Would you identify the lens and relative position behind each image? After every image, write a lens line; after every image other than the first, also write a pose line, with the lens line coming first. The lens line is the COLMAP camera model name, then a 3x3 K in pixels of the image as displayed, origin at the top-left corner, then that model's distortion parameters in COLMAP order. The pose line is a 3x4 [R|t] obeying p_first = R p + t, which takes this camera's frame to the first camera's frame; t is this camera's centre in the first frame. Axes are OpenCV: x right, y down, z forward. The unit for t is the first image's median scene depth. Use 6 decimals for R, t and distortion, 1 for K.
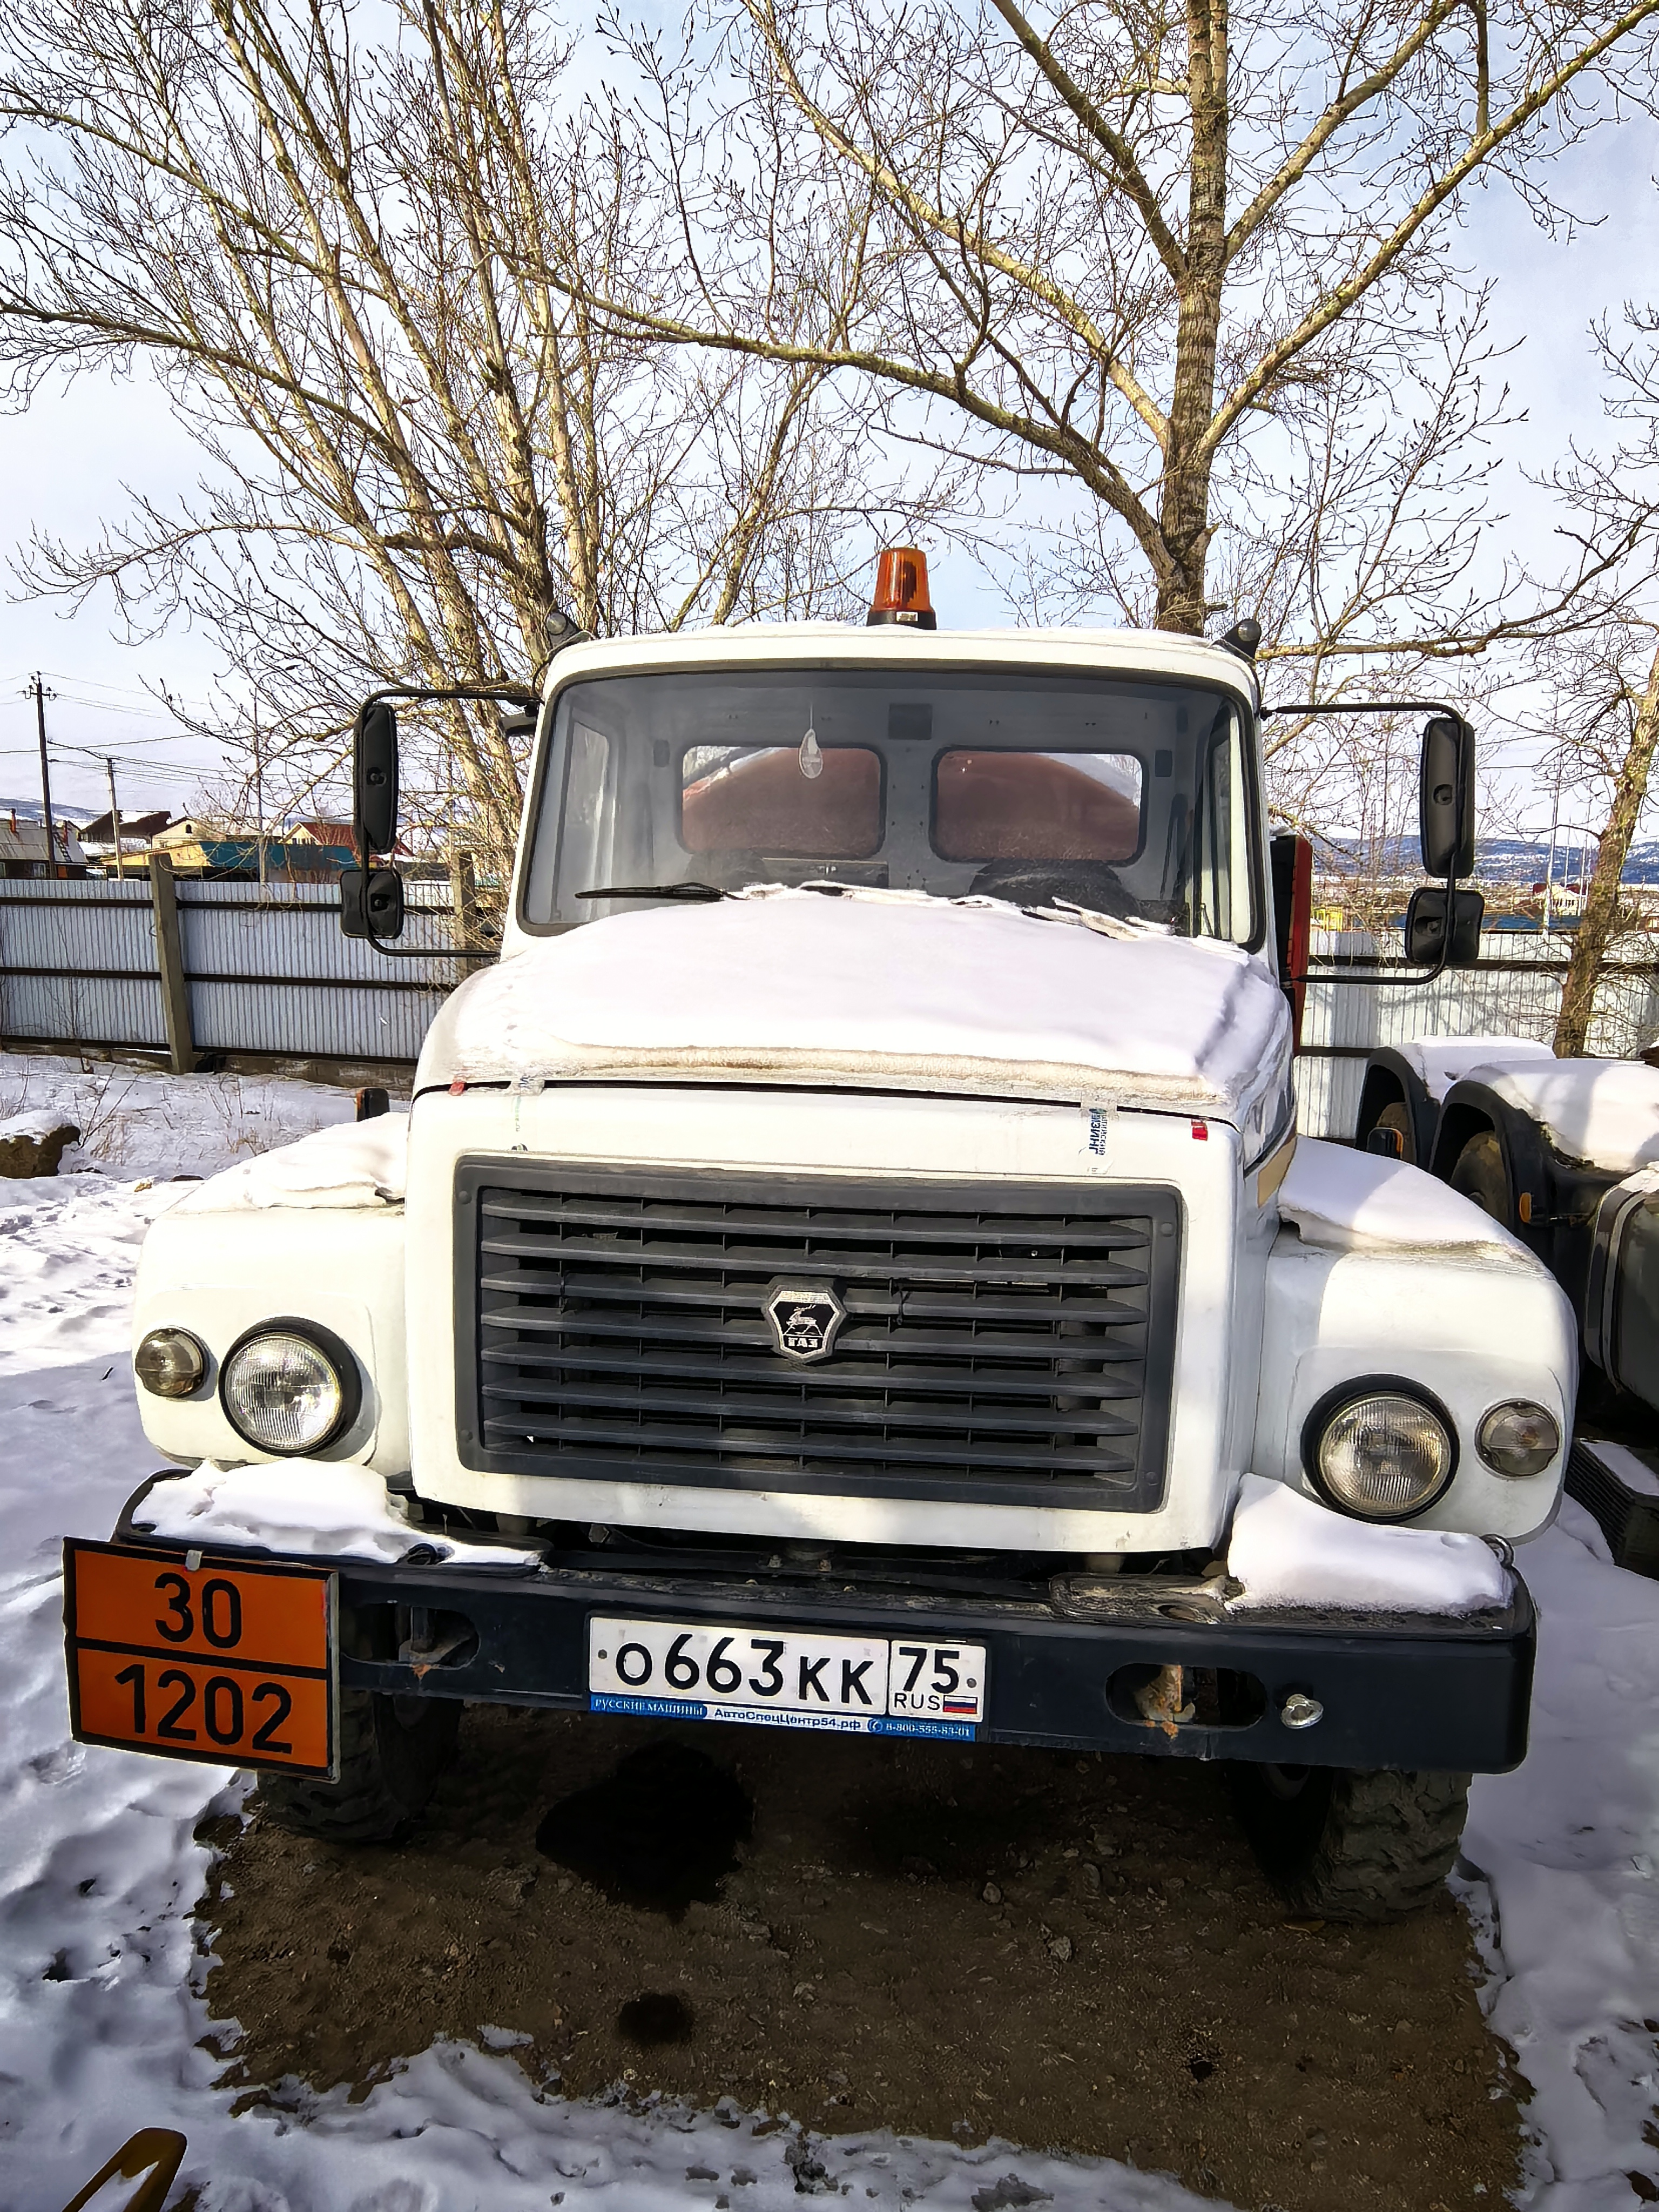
lens RADIAL K [[1580.6, 0, 806.4], [0, 1580.6, 1110.5], [0, 0, 1]] dist [-0.027220, 0.033282]
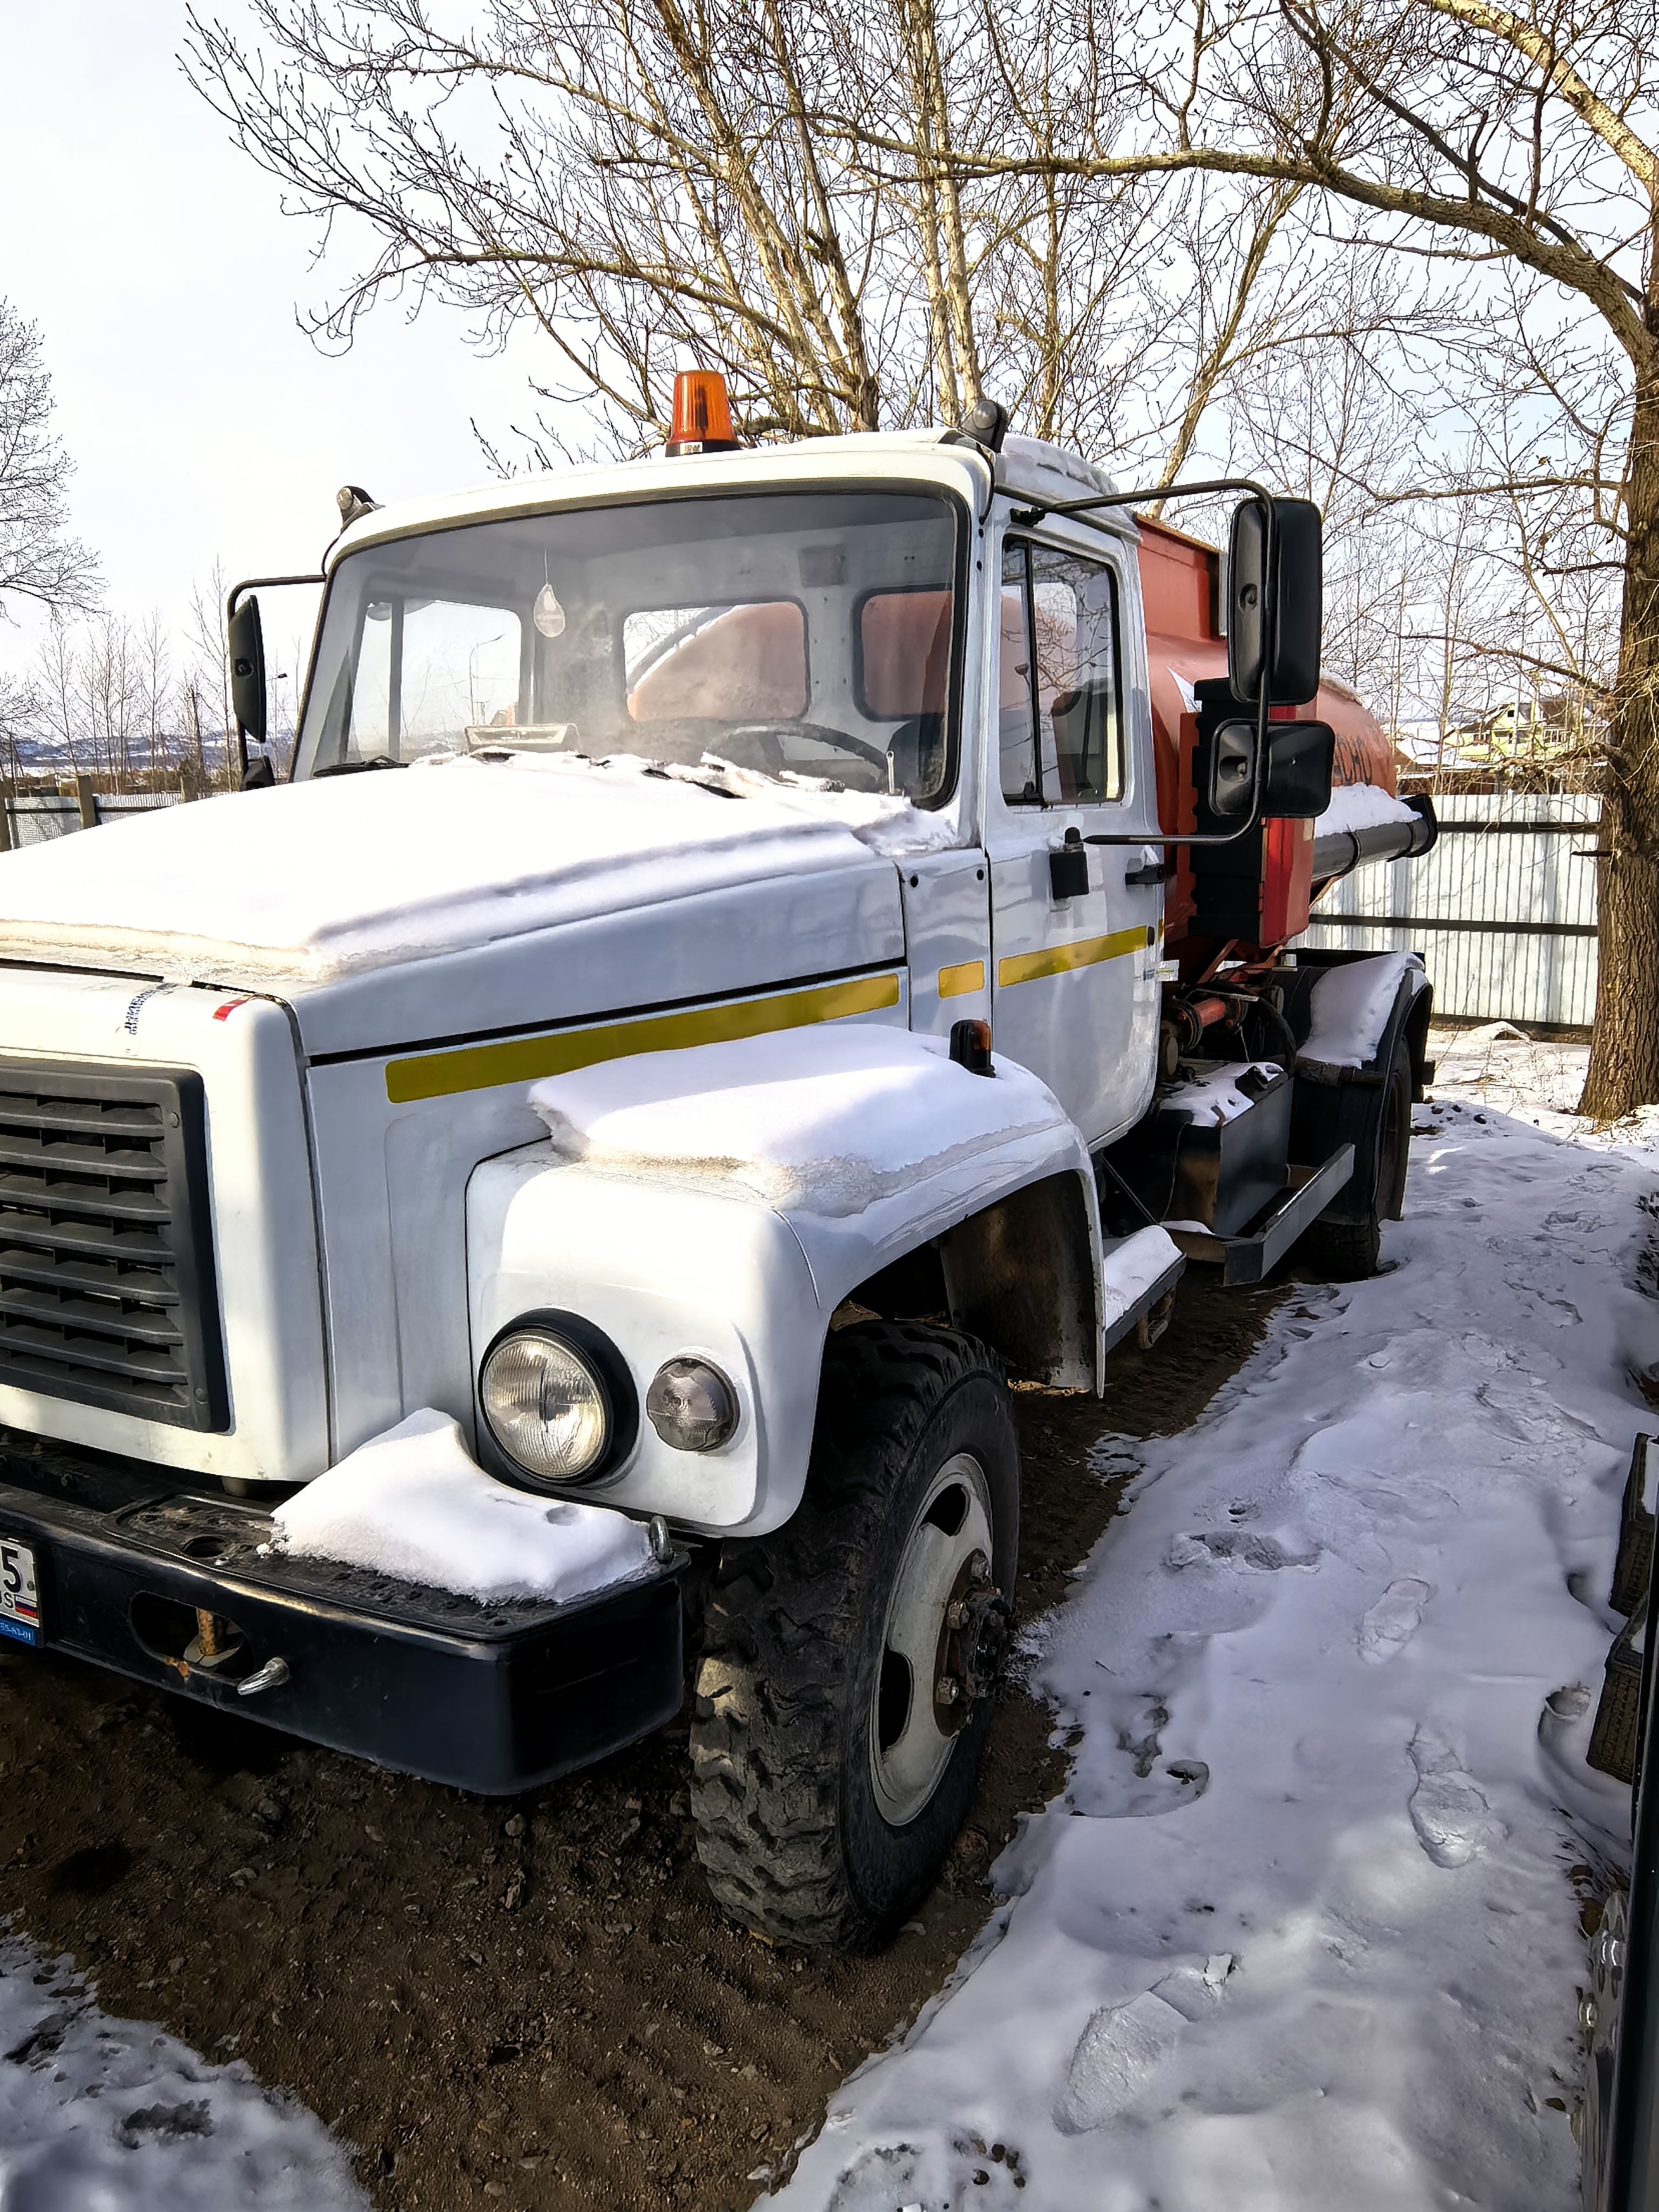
lens RADIAL K [[1580.6, 0, 826.7], [0, 1580.6, 1109.3], [0, 0, 1]] dist [-0.027220, 0.033282]
pose [[0.924006, 0.038244, -0.380461, 0.729082], [-0.013295, 0.997598, 0.067988, 0.003731], [0.382147, -0.057763, 0.922295, 0.262265]]
